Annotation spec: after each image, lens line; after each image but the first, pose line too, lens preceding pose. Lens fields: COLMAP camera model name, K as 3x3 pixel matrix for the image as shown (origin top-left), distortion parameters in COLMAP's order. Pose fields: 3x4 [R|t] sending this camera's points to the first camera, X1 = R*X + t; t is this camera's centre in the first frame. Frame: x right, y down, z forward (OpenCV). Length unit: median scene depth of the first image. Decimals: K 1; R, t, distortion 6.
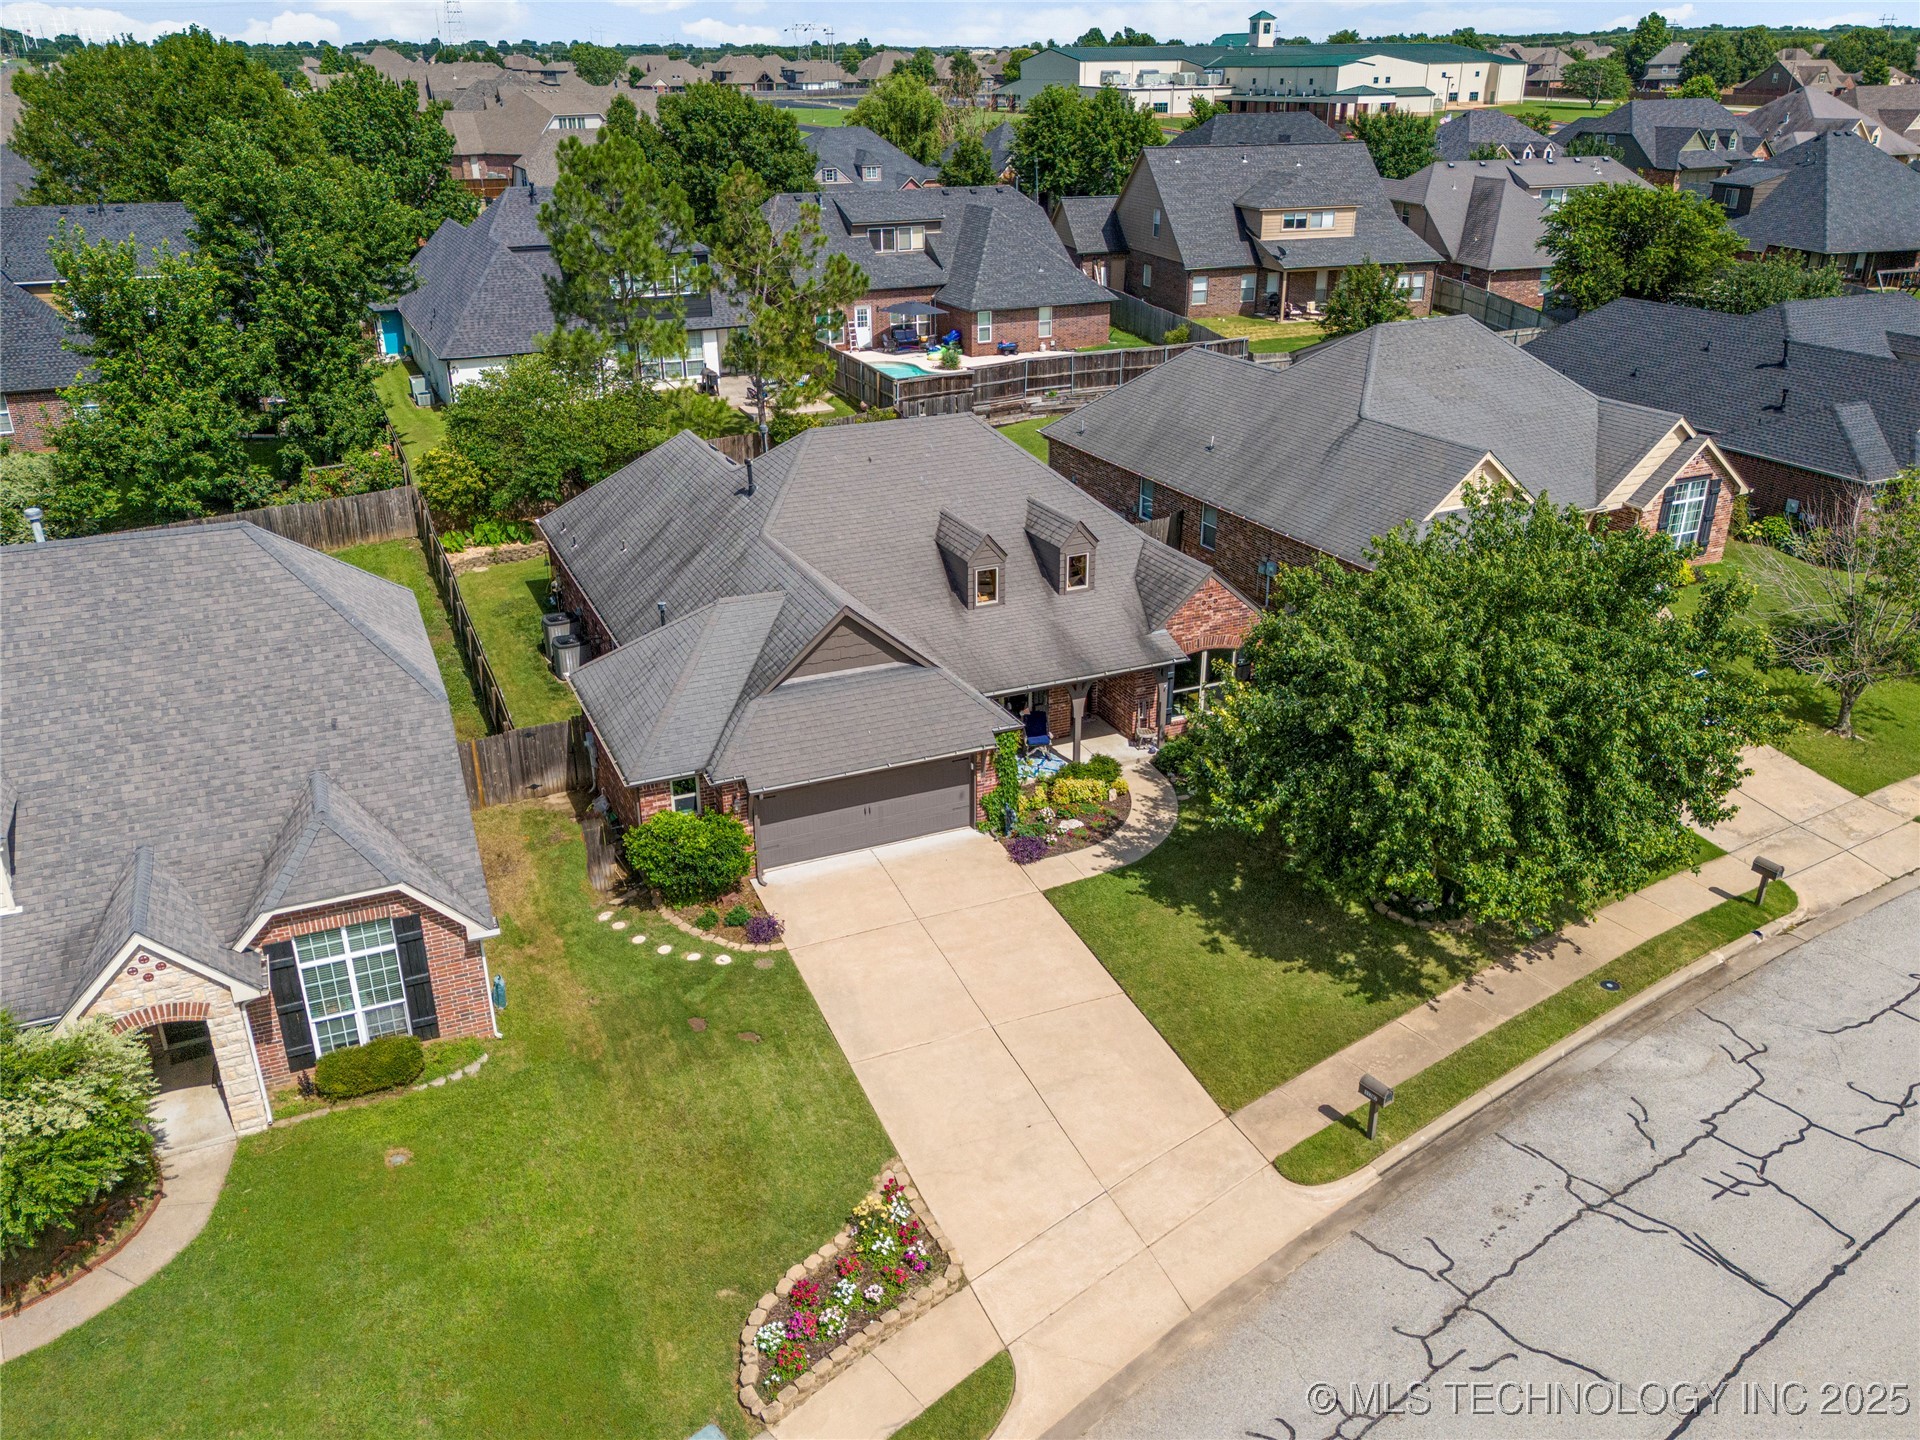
lens RADIAL K [[1365.6, 0, 960.0], [0, 1365.6, 720.0], [0, 0, 1]] dist [0.028831, -0.006066]
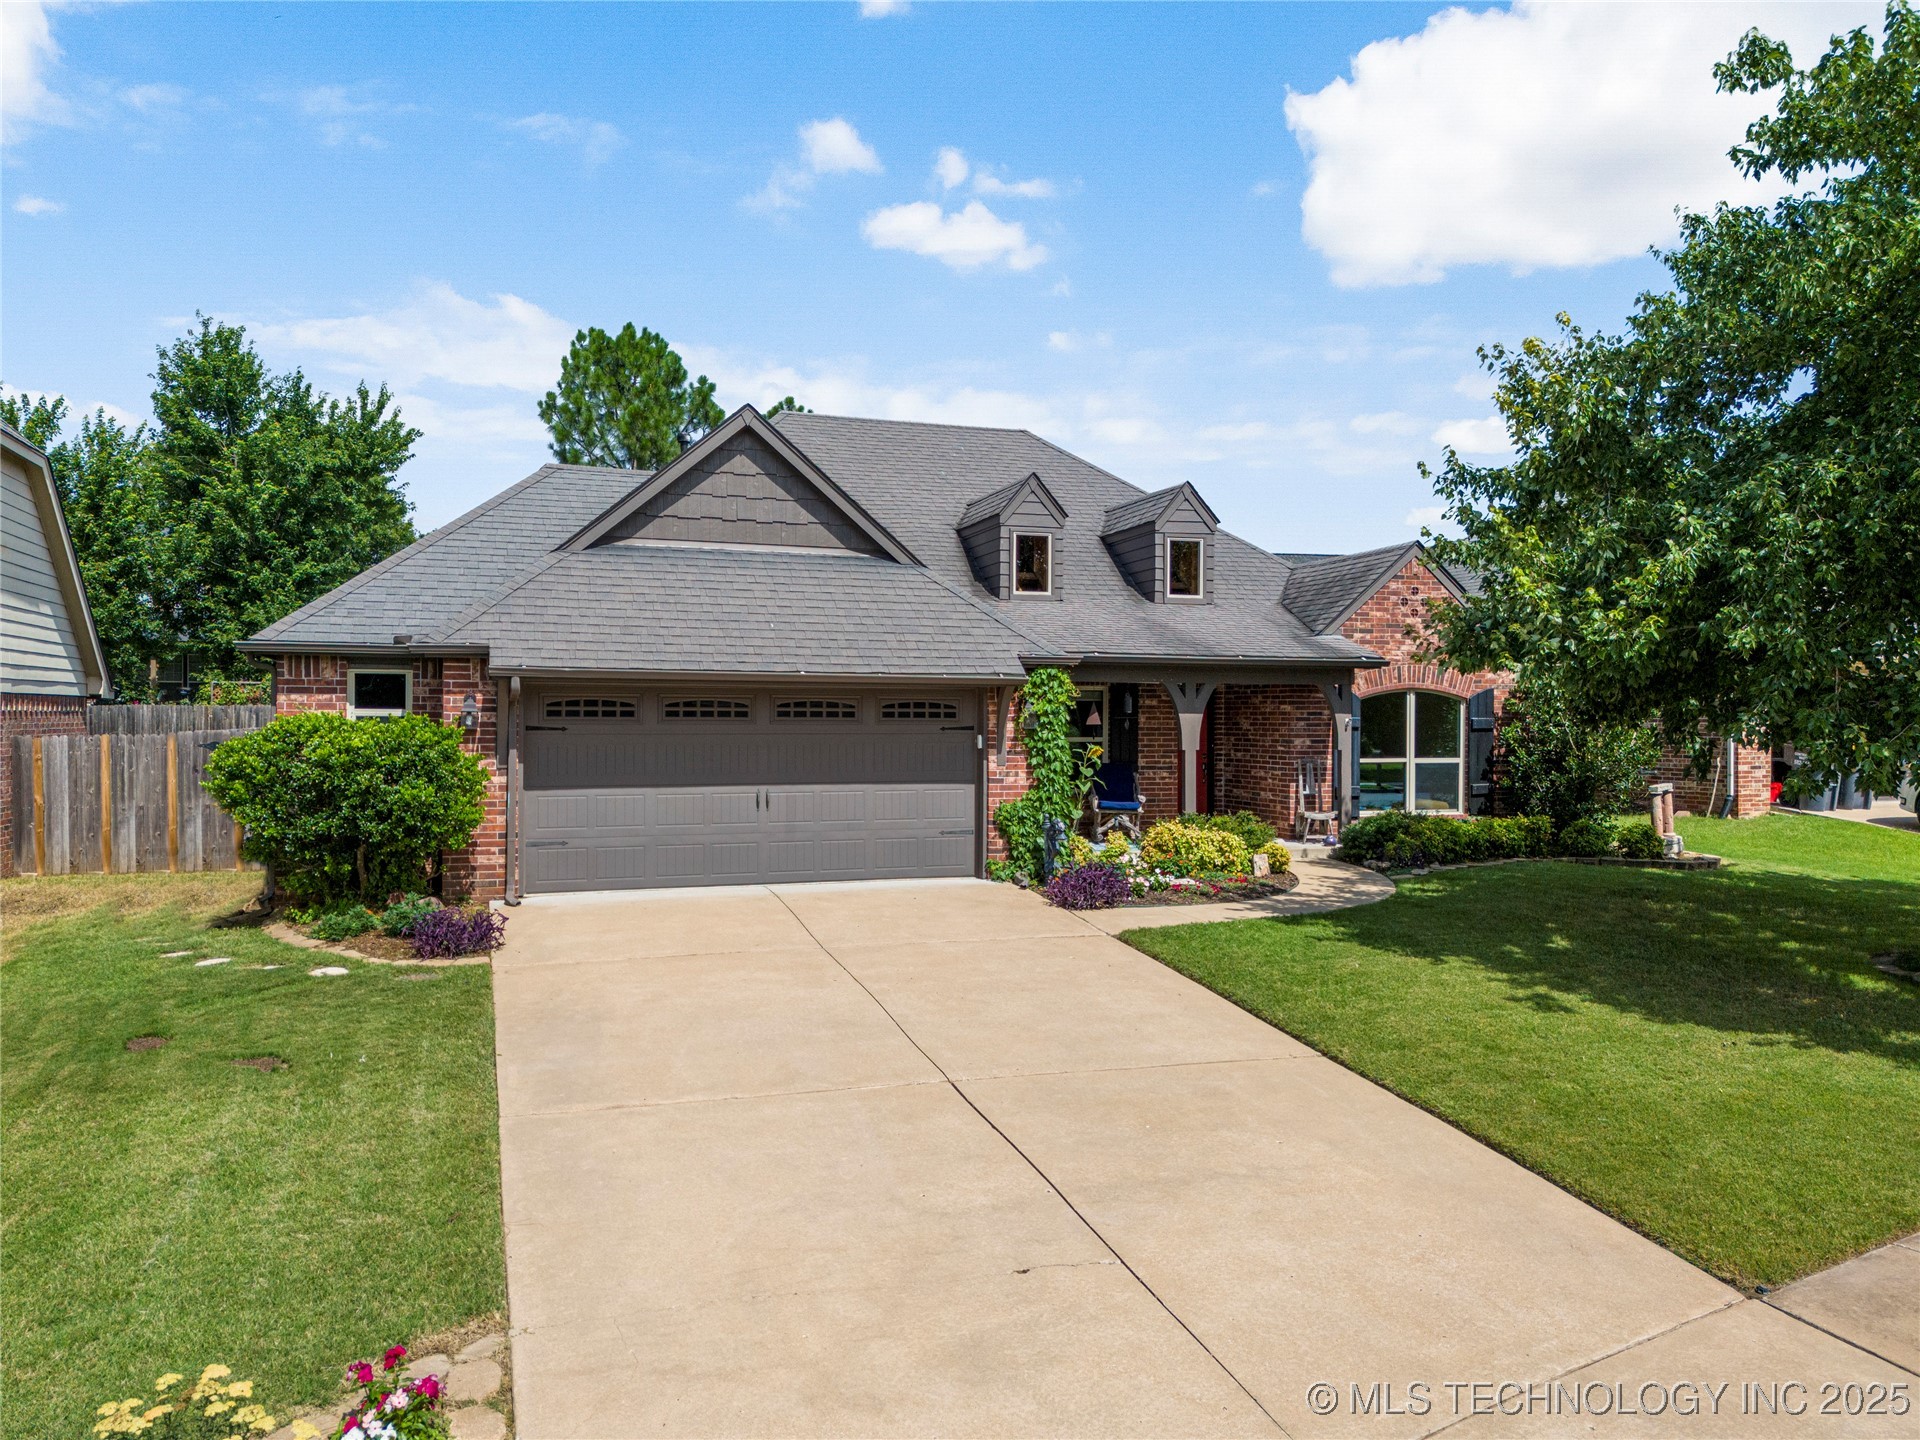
lens RADIAL K [[1365.6, 0, 960.0], [0, 1365.6, 720.0], [0, 0, 1]] dist [0.028831, -0.006066]
pose [[0.996077, 0.008943, -0.088039, 0.046522], [-0.043974, 0.913374, -0.404739, 0.233700], [0.076793, 0.407023, 0.910184, 0.533211]]
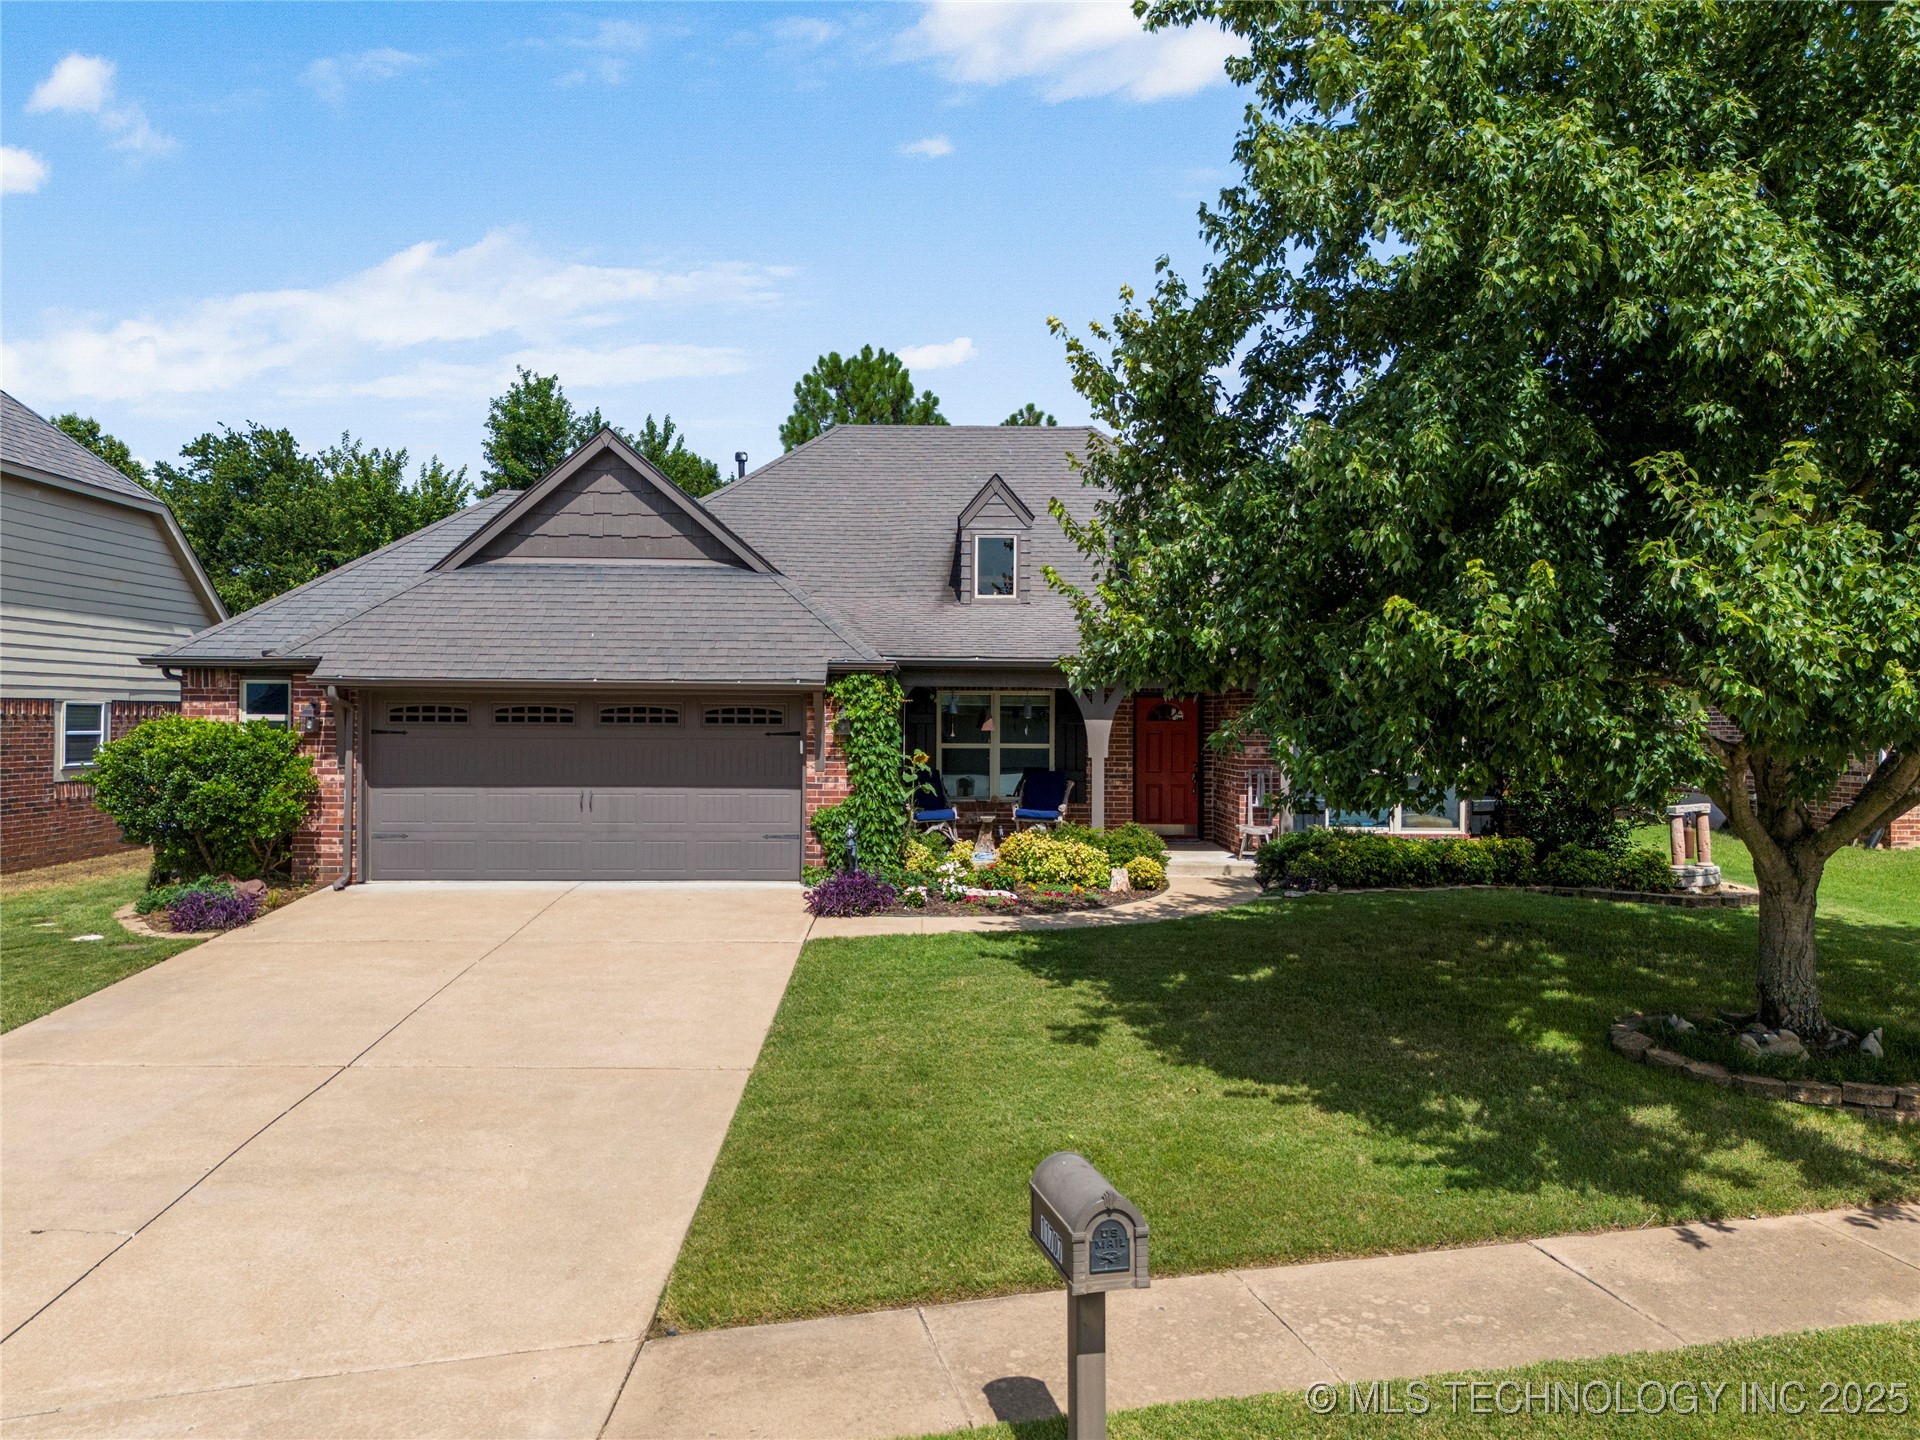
lens RADIAL K [[1378.5, 0, 996.1], [0, 1378.5, 719.2], [0, 0, 1]] dist [0.019015, -0.001089]
pose [[0.925627, 0.010434, -0.378294, 0.274148], [-0.164682, 0.911116, -0.377820, 0.208783], [0.340727, 0.412019, 0.845071, 0.583227]]
